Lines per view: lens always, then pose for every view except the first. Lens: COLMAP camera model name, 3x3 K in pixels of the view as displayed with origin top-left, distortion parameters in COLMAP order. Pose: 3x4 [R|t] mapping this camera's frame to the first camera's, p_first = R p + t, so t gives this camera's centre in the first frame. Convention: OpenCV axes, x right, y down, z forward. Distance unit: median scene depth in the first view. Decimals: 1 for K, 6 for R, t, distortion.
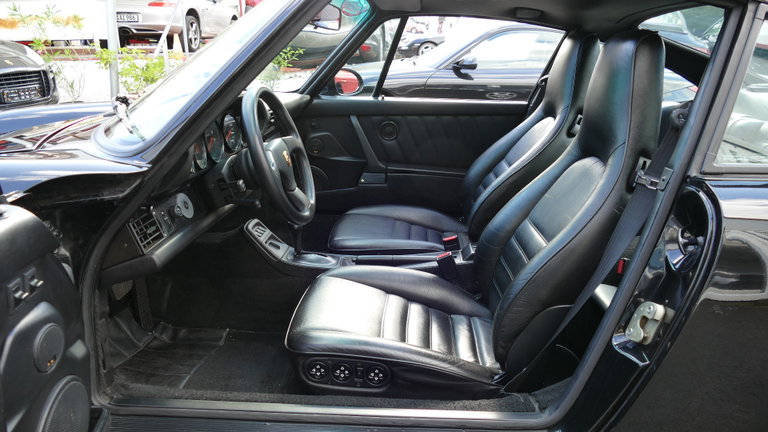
lens RADIAL K [[538.0, 0, 389.6], [0, 538.0, 217.8], [0, 0, 1]] dist [-0.000540, -0.009588]
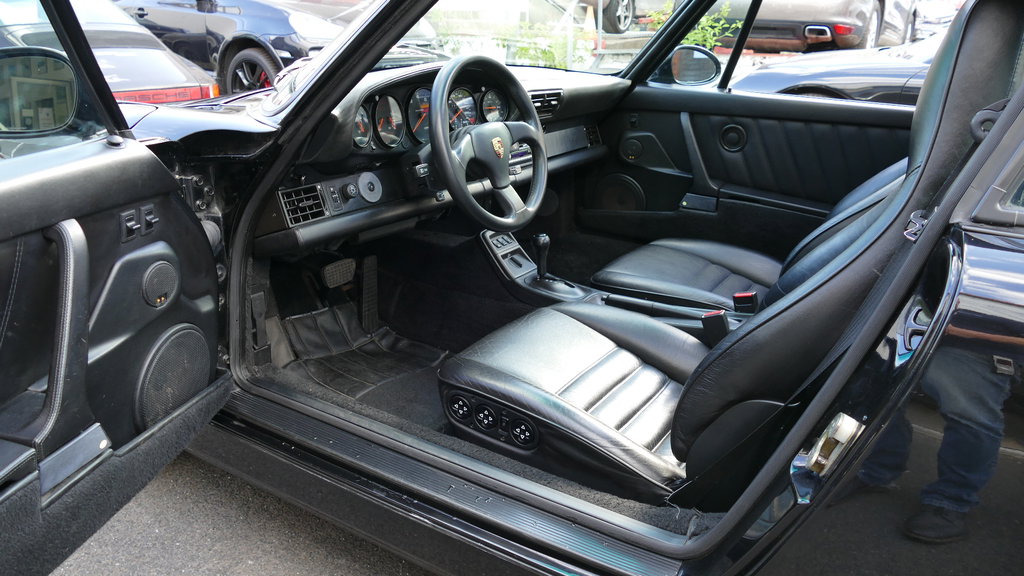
lens RADIAL K [[717.3, 0, 534.7], [0, 717.3, 293.8], [0, 0, 1]] dist [-0.000540, -0.009588]
pose [[0.881668, 0.181546, -0.435549, 0.282401], [-0.163154, 0.983382, 0.079628, 0.008332], [0.442767, 0.000856, 0.896636, 0.058209]]
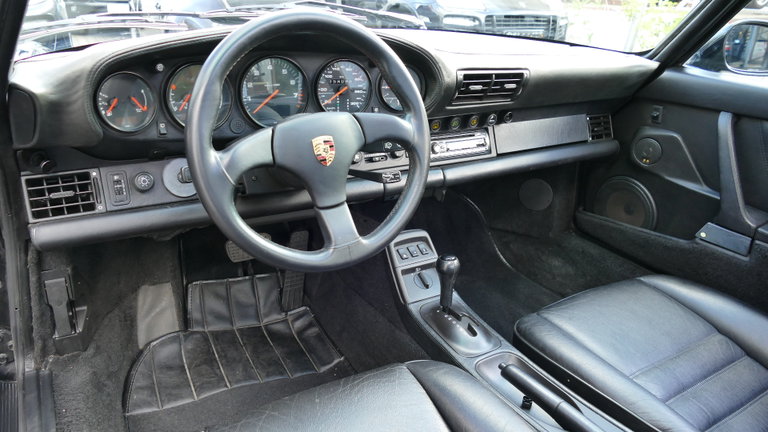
lens RADIAL K [[538.0, 0, 406.0], [0, 538.0, 221.2], [0, 0, 1]] dist [-0.000540, -0.009588]
pose [[0.571028, 0.339234, -0.747561, 0.231385], [-0.287180, 0.935636, 0.205216, -0.140471], [0.769061, 0.097500, 0.631695, 0.571681]]
